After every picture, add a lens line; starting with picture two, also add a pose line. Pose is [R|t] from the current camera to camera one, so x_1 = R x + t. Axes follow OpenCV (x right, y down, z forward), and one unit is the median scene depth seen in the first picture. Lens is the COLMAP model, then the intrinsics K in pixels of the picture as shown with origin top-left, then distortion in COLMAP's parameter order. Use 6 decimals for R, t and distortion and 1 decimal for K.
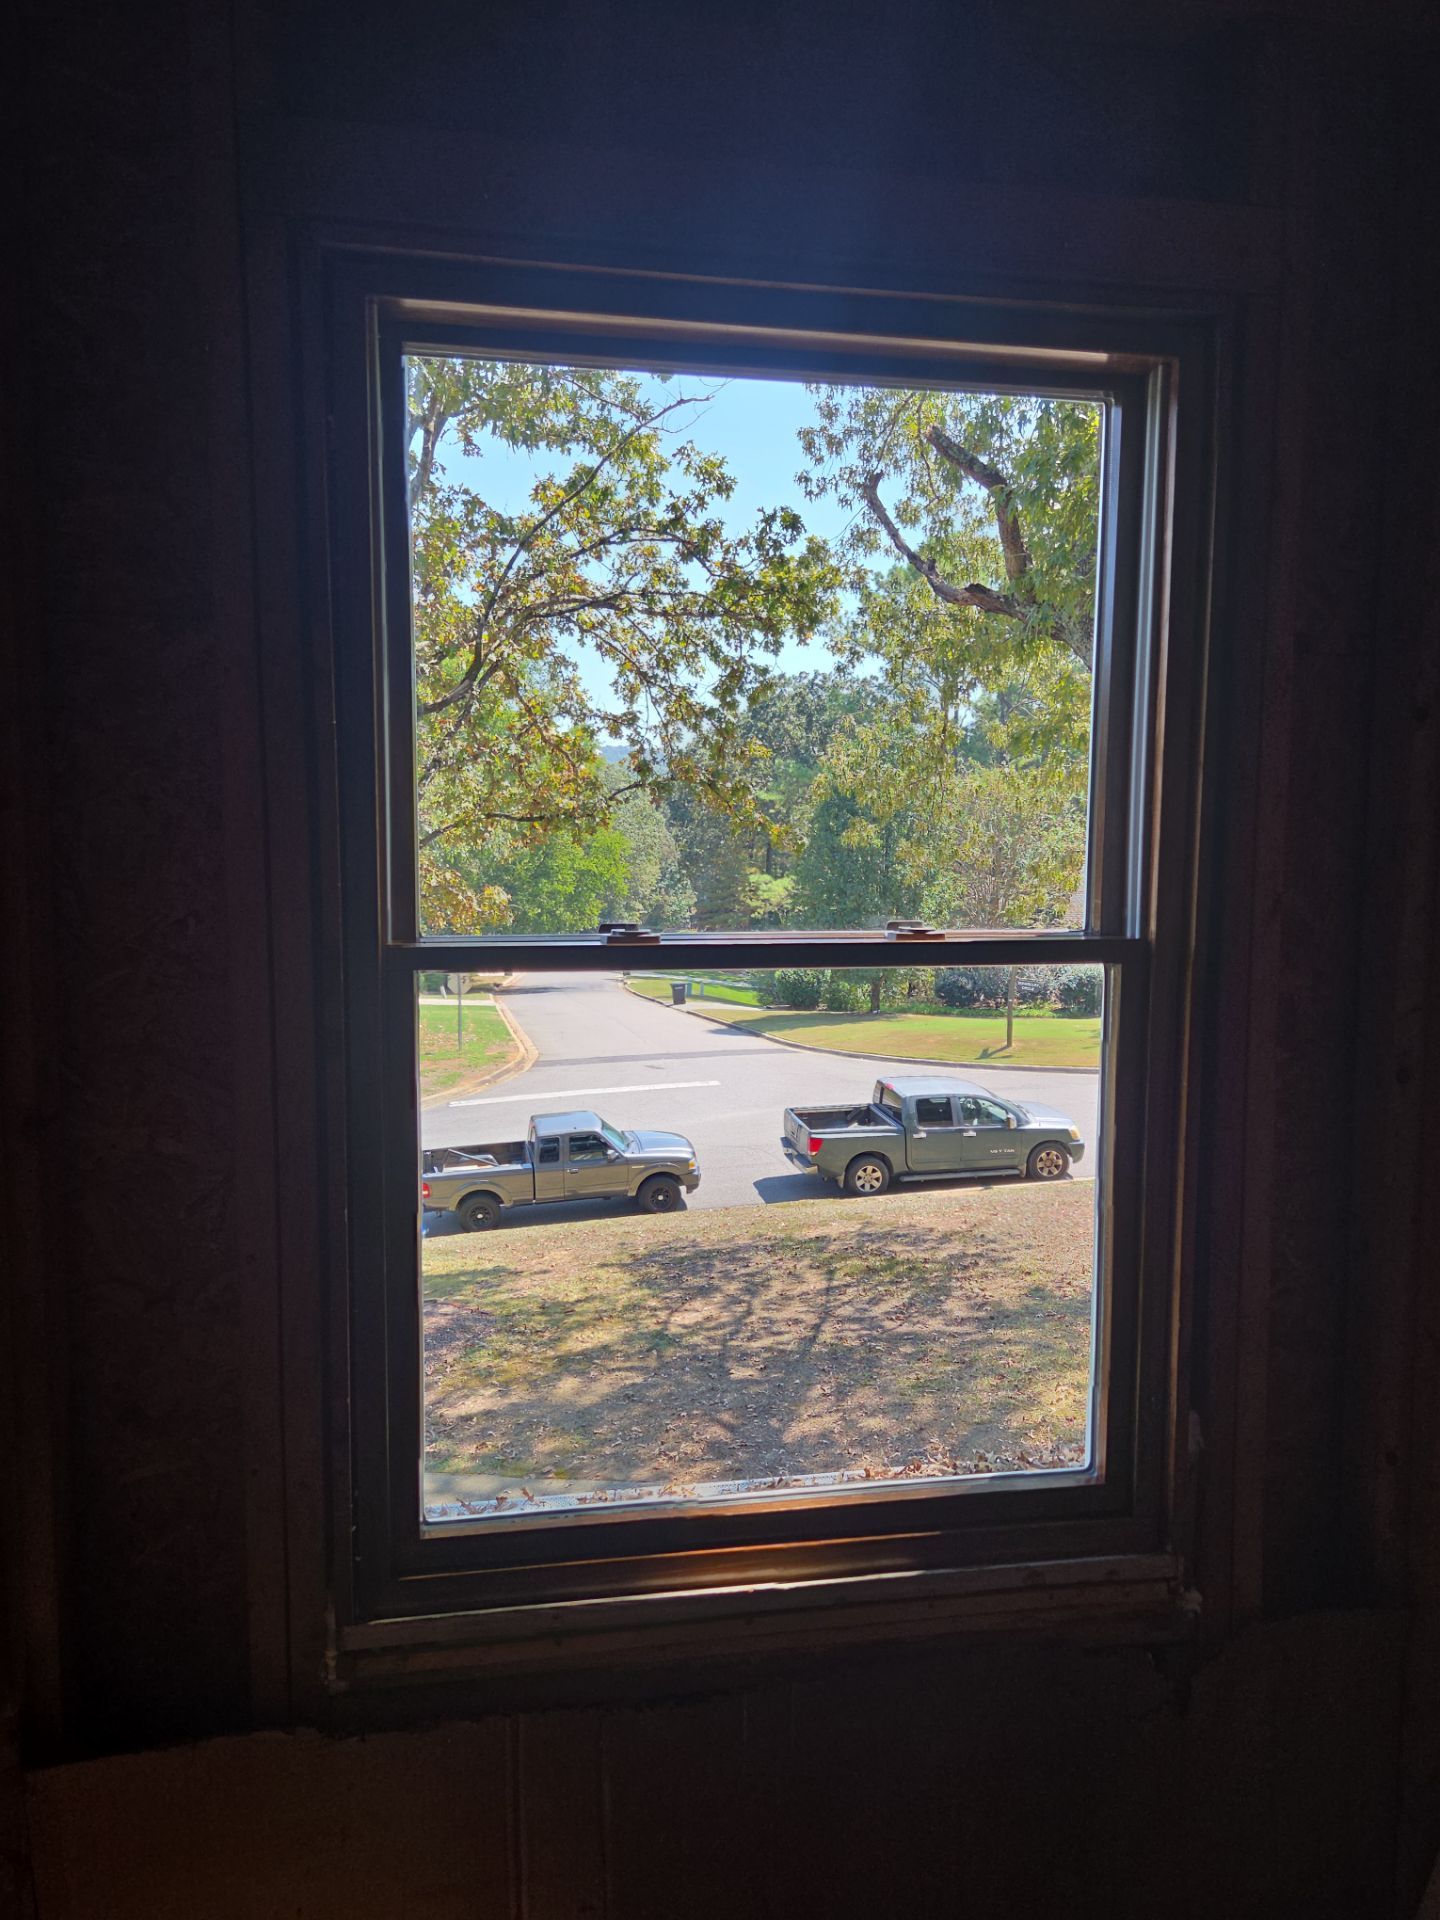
lens RADIAL K [[1330.5, 0, 720.0], [0, 1330.5, 960.0], [0, 0, 1]] dist [0.012819, 0.000537]
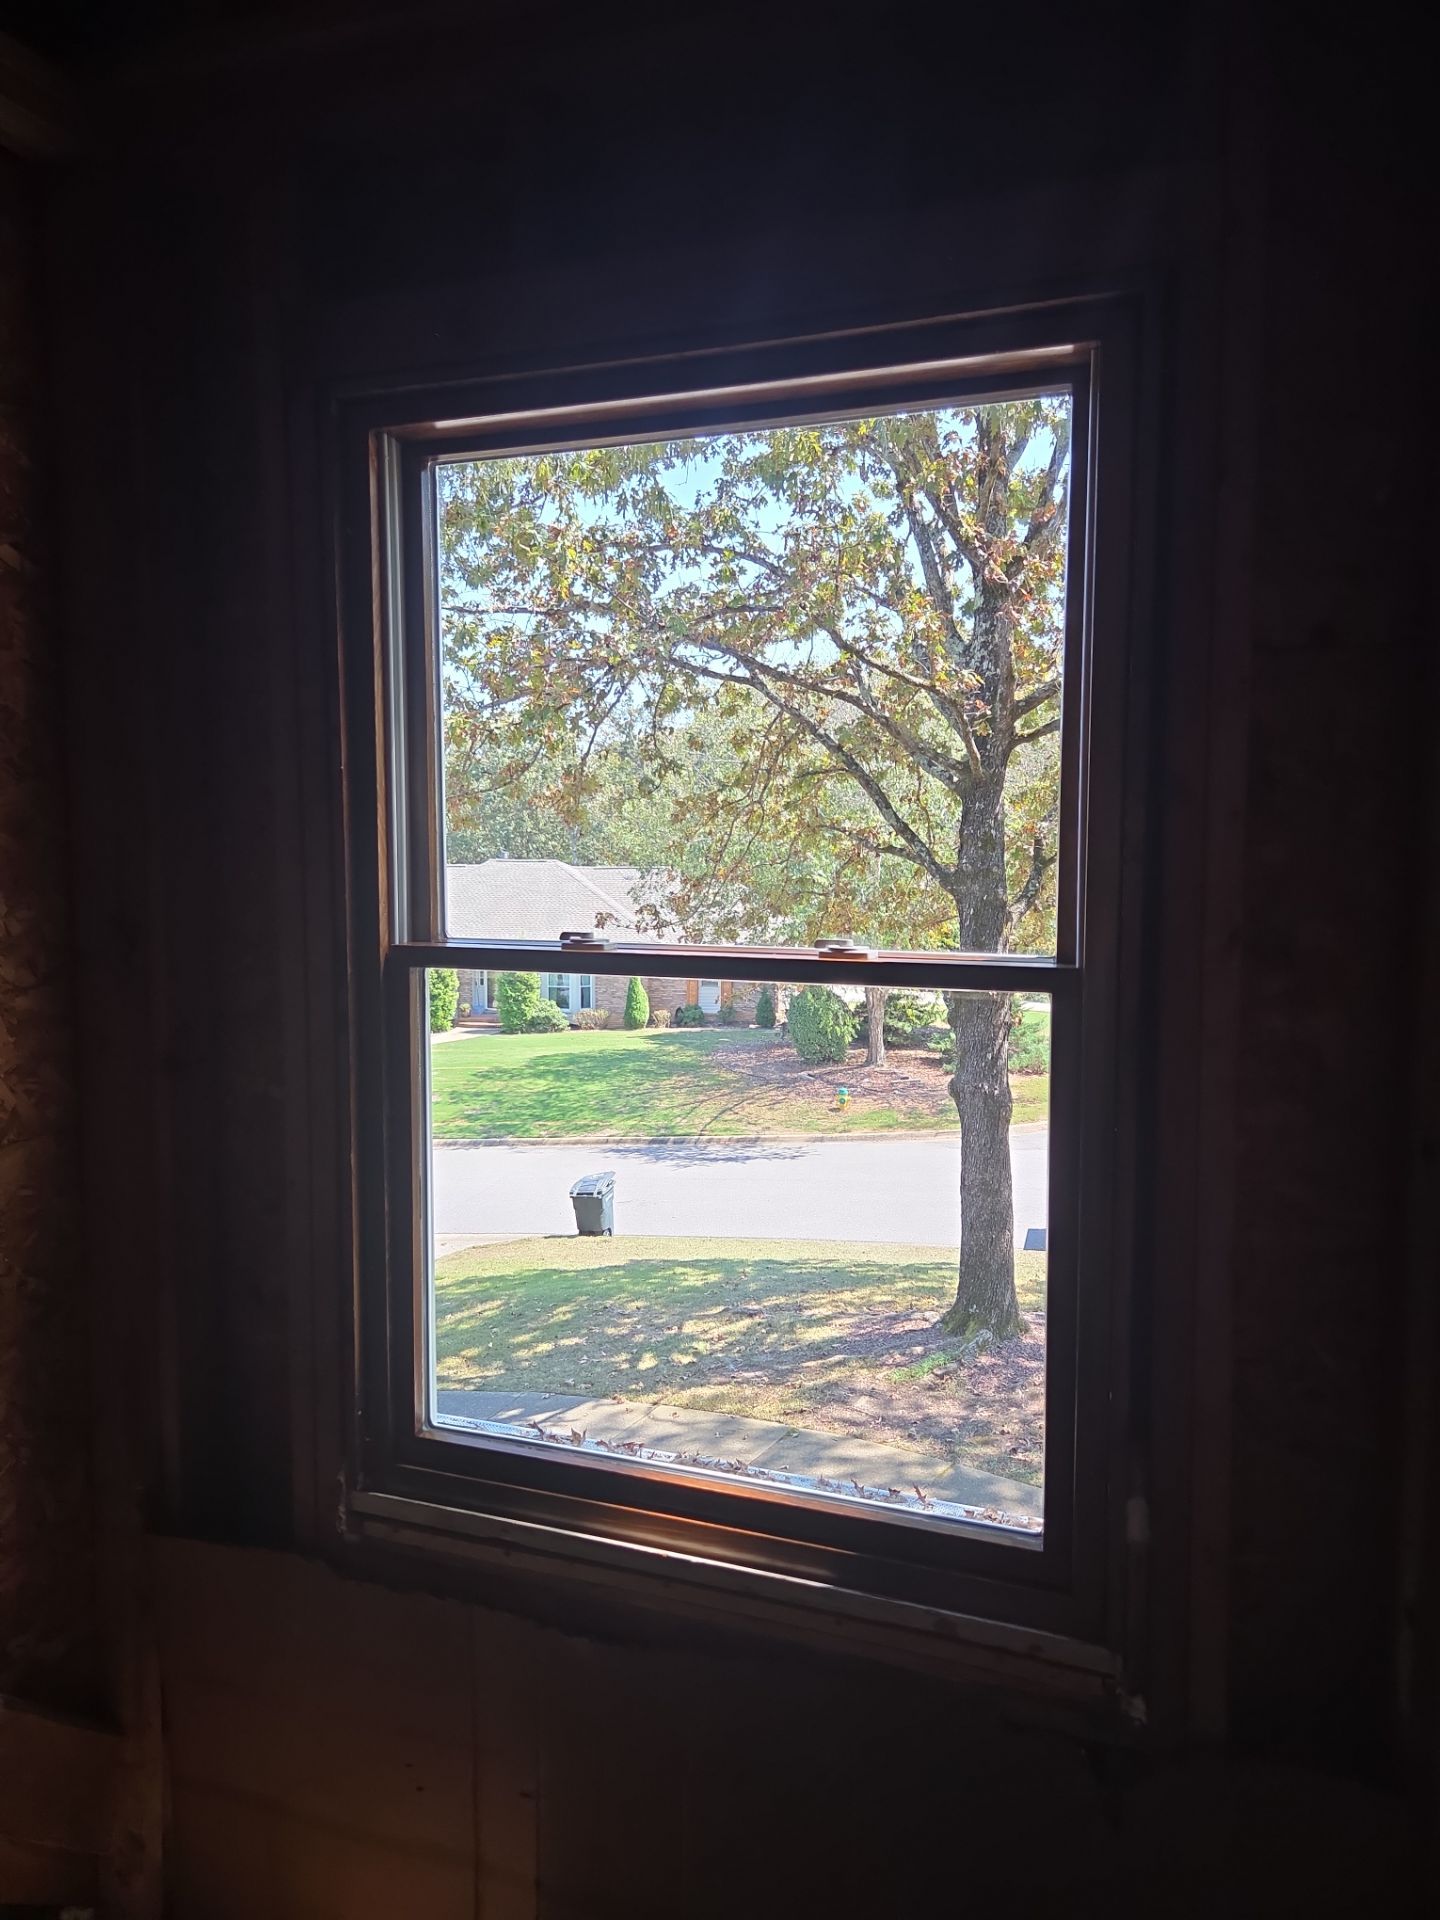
lens RADIAL K [[1293.4, 0, 720.0], [0, 1293.4, 960.0], [0, 0, 1]] dist [0.032443, -0.035146]
pose [[0.867381, 0.038378, -0.496162, 0.547879], [-0.046736, 0.998897, -0.004437, -0.005276], [0.495445, 0.027037, 0.868218, 0.093598]]
